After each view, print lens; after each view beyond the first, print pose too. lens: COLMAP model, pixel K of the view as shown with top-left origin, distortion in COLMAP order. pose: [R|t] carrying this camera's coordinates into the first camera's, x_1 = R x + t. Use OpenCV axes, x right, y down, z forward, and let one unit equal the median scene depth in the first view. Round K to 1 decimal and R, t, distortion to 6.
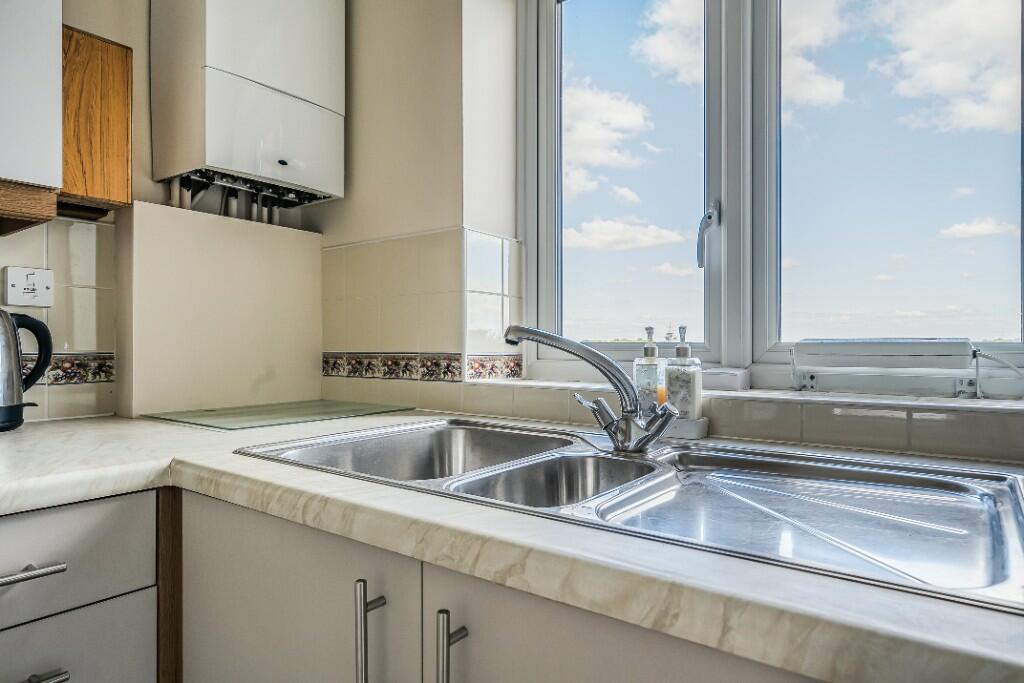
lens RADIAL K [[616.9, 0, 513.2], [0, 616.9, 340.6], [0, 0, 1]] dist [-0.043935, -0.000501]
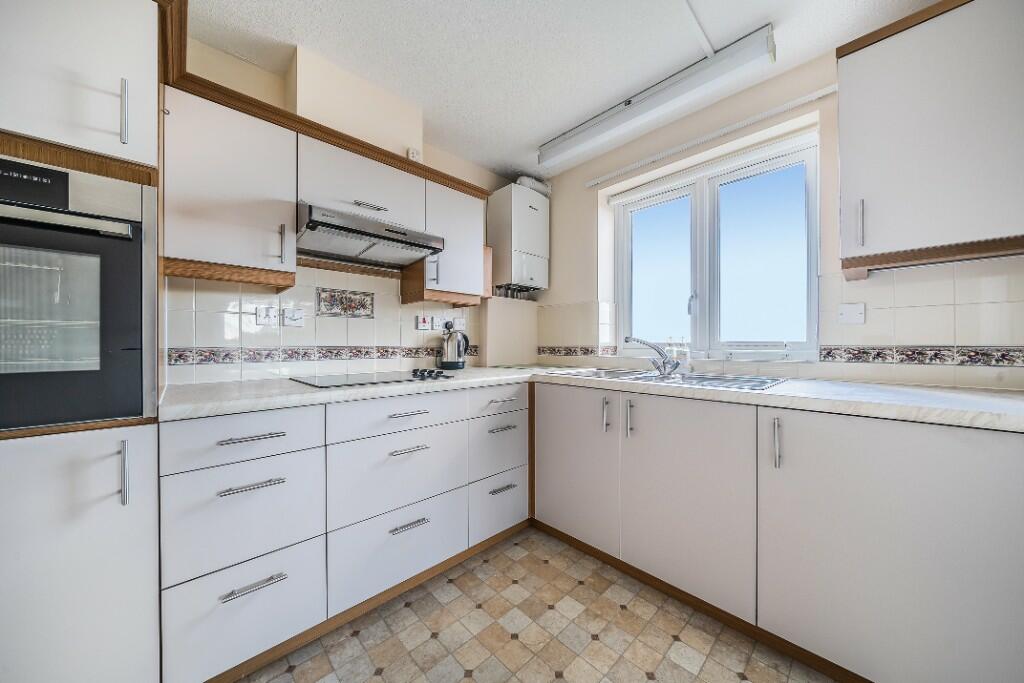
lens RADIAL K [[351.8, 0, 507.8], [0, 351.8, 344.0], [0, 0, 1]] dist [0.000282, -0.000162]
pose [[0.984681, 0.000720, -0.174366, -0.203419], [-0.000334, 0.999997, 0.002243, 0.007843], [0.174367, -0.002150, 0.984678, -0.645872]]
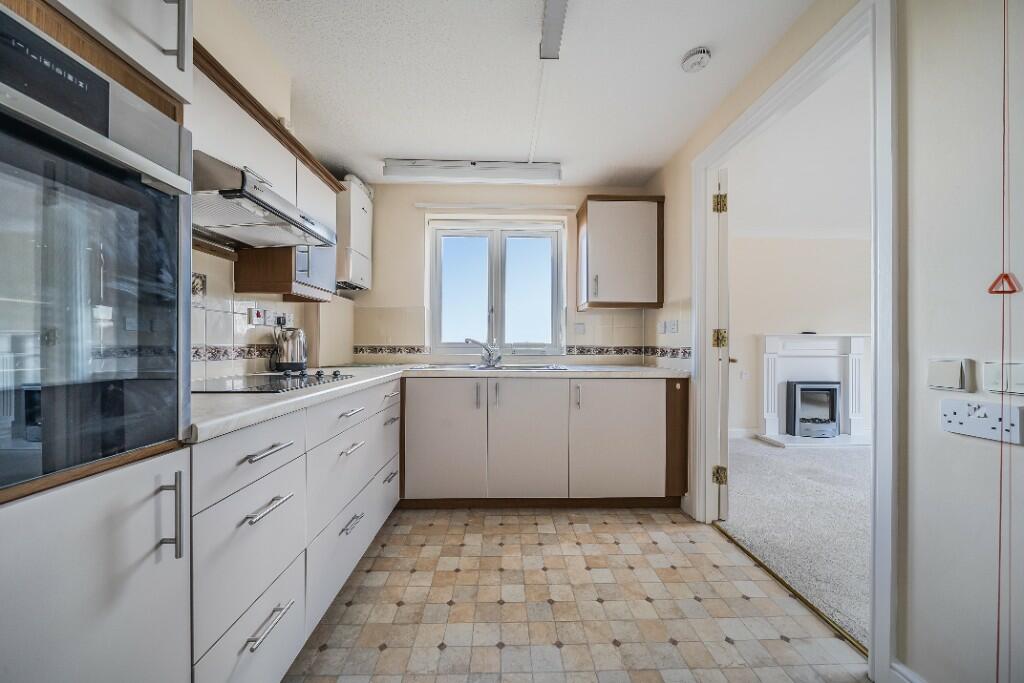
lens RADIAL K [[351.8, 0, 512.3], [0, 351.8, 344.1], [0, 0, 1]] dist [0.000282, -0.000162]
pose [[0.788433, 0.008956, 0.615055, -0.854974], [-0.010768, 0.999942, -0.000758, 0.009467], [-0.615026, -0.006025, 0.788484, -0.769368]]
